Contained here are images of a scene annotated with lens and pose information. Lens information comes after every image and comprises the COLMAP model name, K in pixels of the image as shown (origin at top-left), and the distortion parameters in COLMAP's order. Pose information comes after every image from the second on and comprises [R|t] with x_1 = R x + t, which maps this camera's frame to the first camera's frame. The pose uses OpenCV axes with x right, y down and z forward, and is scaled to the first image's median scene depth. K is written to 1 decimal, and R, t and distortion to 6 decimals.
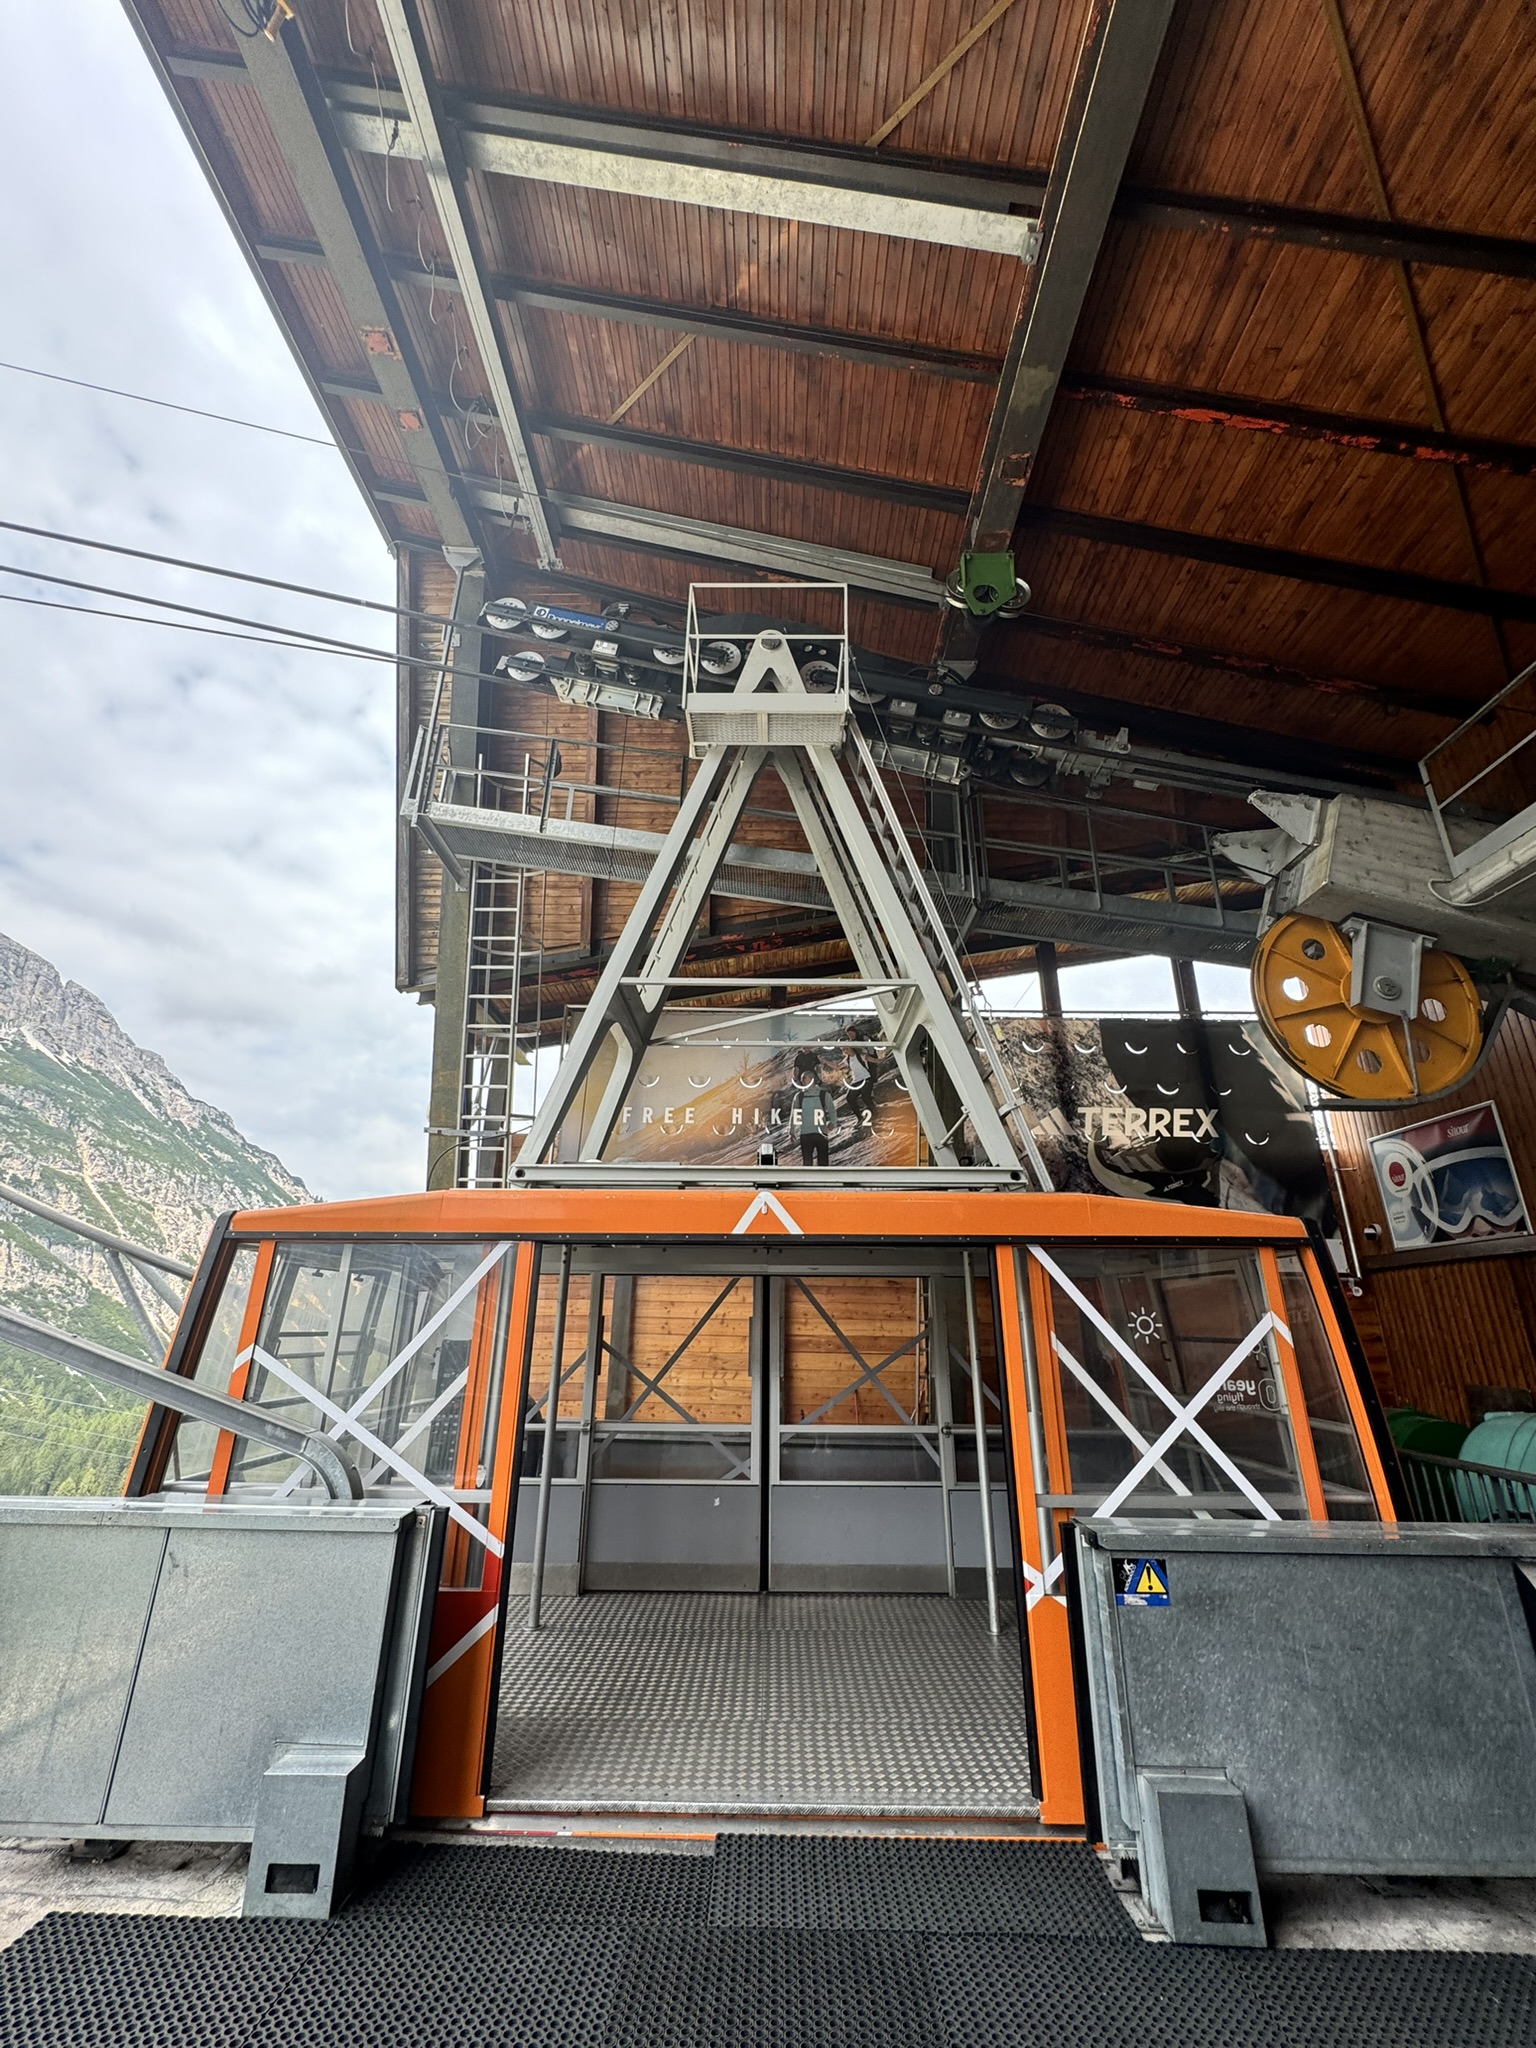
lens RADIAL K [[822.7, 0, 774.5], [0, 822.7, 1001.6], [0, 0, 1]] dist [0.004274, -0.000451]
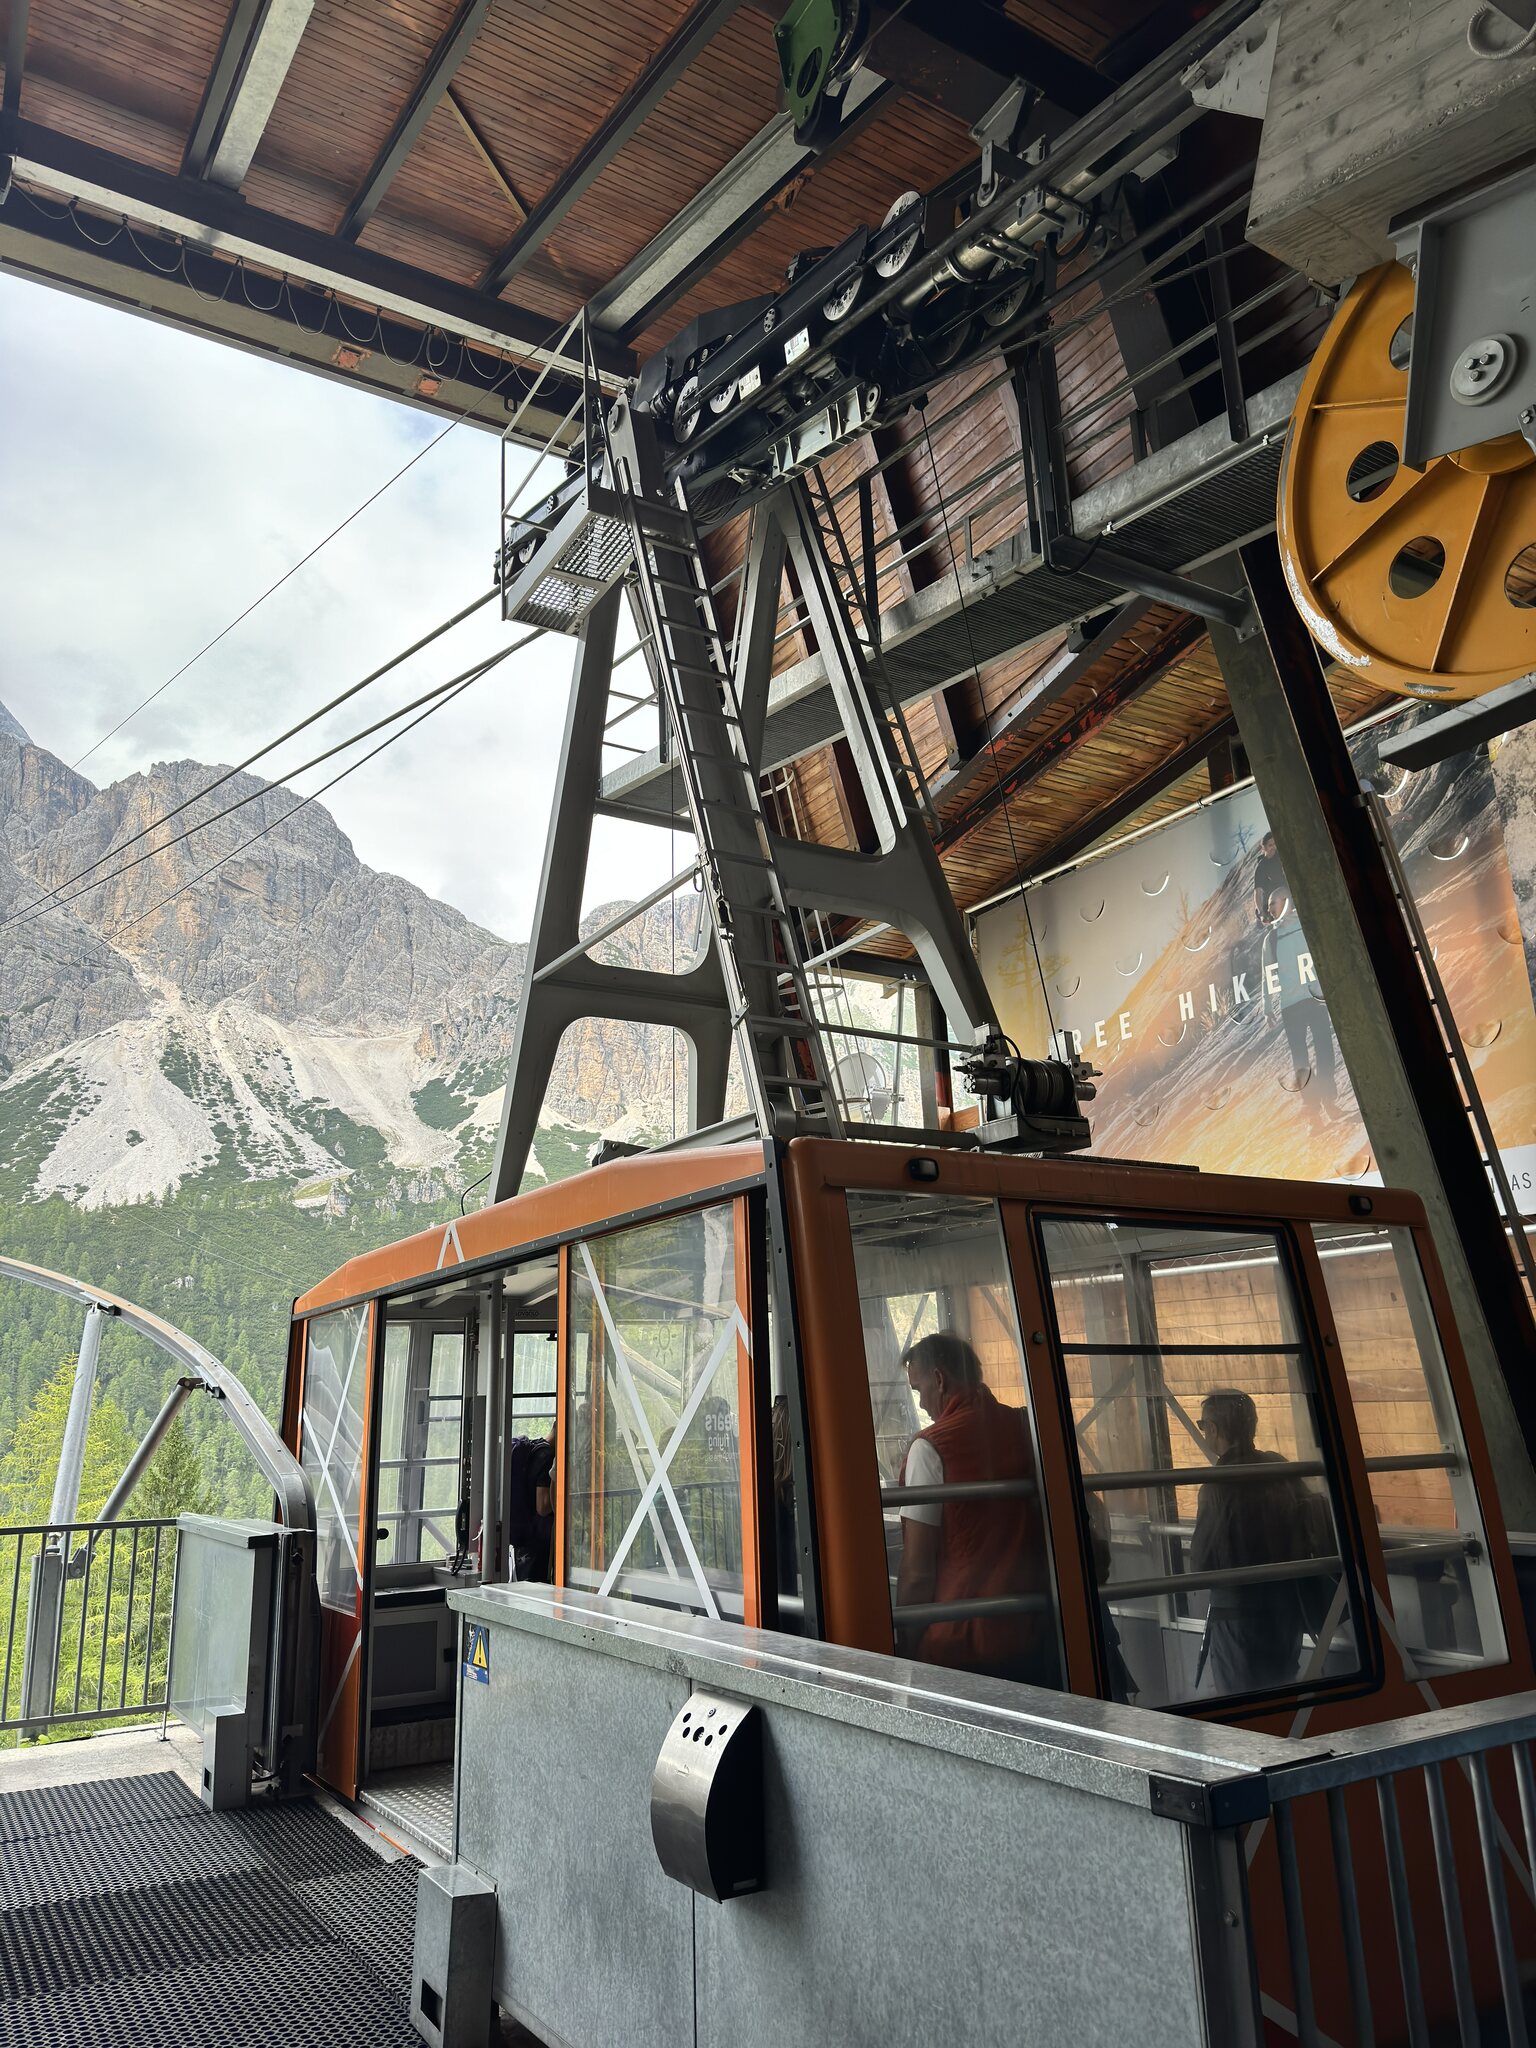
lens RADIAL K [[1429.0, 0, 774.0], [0, 1429.0, 994.9], [0, 0, 1]] dist [0.007896, -0.017923]
pose [[0.504747, -0.261307, -0.822769, 0.627696], [0.349236, 0.933422, -0.082203, 0.113457], [0.789471, -0.245849, 0.562400, 0.219015]]
